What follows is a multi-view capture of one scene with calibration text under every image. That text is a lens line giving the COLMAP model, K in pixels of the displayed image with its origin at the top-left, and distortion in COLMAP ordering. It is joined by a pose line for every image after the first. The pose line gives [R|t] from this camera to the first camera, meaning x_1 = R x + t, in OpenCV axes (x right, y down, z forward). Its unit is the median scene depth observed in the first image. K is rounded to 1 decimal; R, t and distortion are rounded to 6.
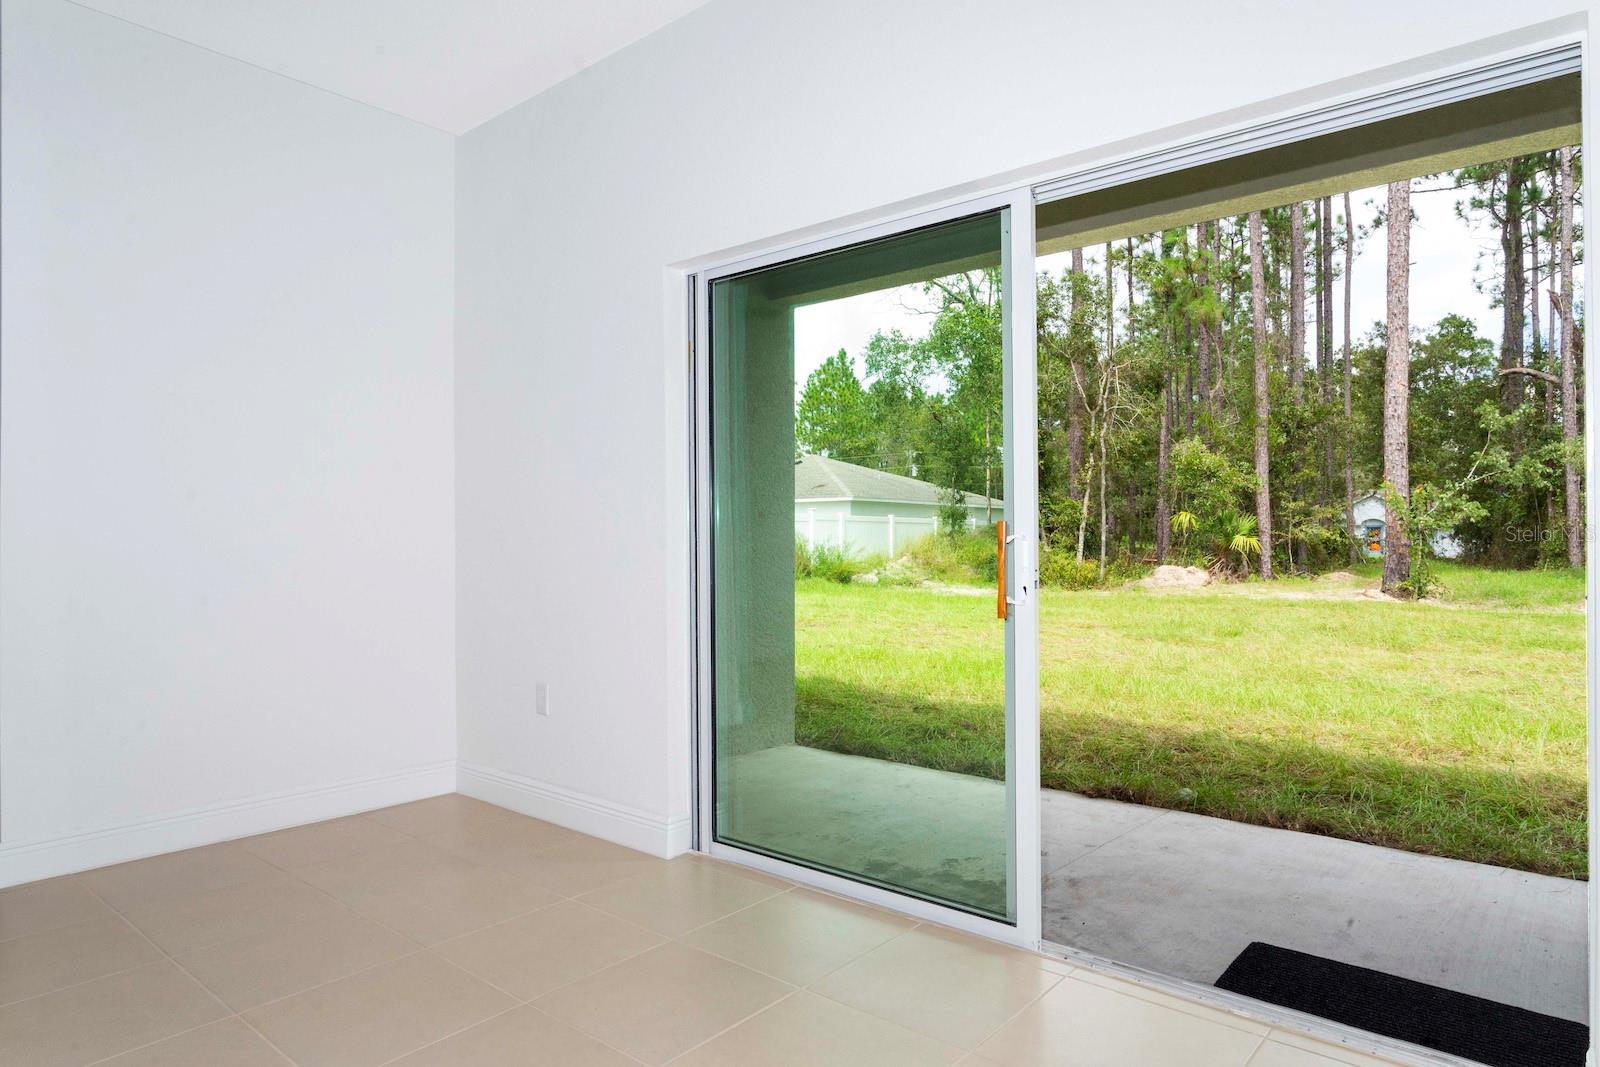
lens RADIAL K [[959.3, 0, 810.0], [0, 959.3, 532.0], [0, 0, 1]] dist [-0.004262, 0.004657]
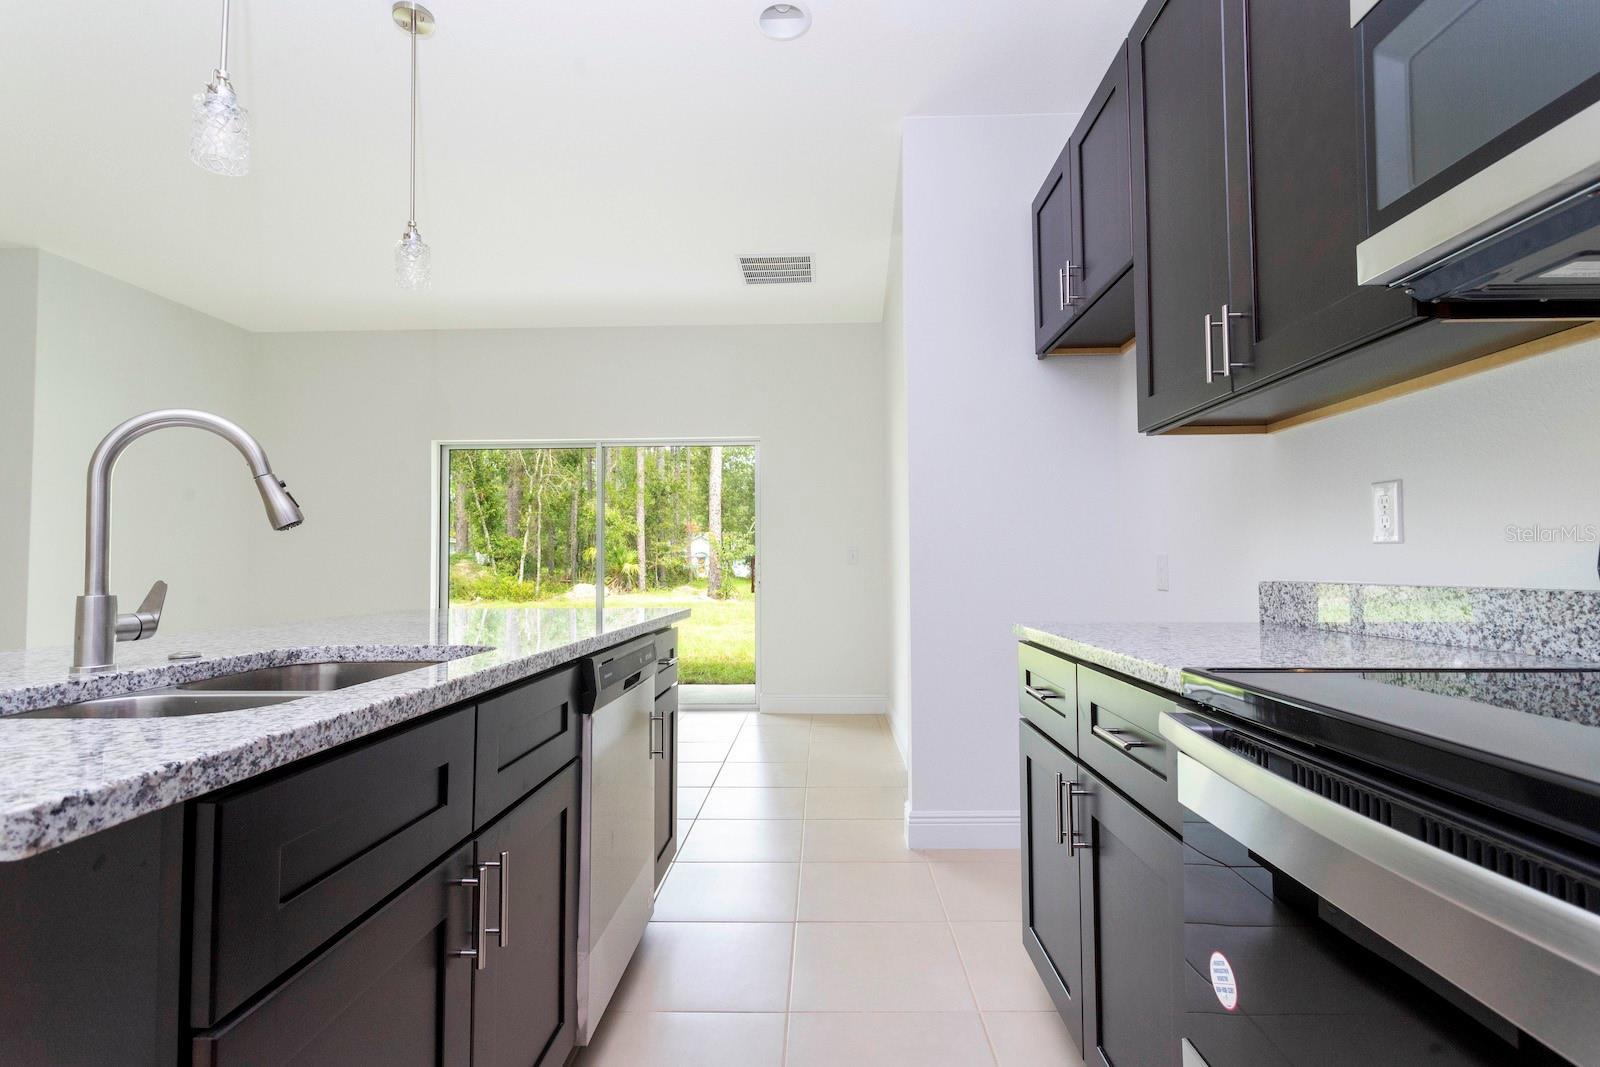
lens RADIAL K [[761.3, 0, 801.7], [0, 761.3, 532.3], [0, 0, 1]] dist [0.004636, -0.000984]
pose [[0.787646, 0.023328, 0.615686, -0.081243], [-0.000650, 0.999314, -0.037033, -0.000945], [-0.616128, 0.028769, 0.787121, -0.129544]]
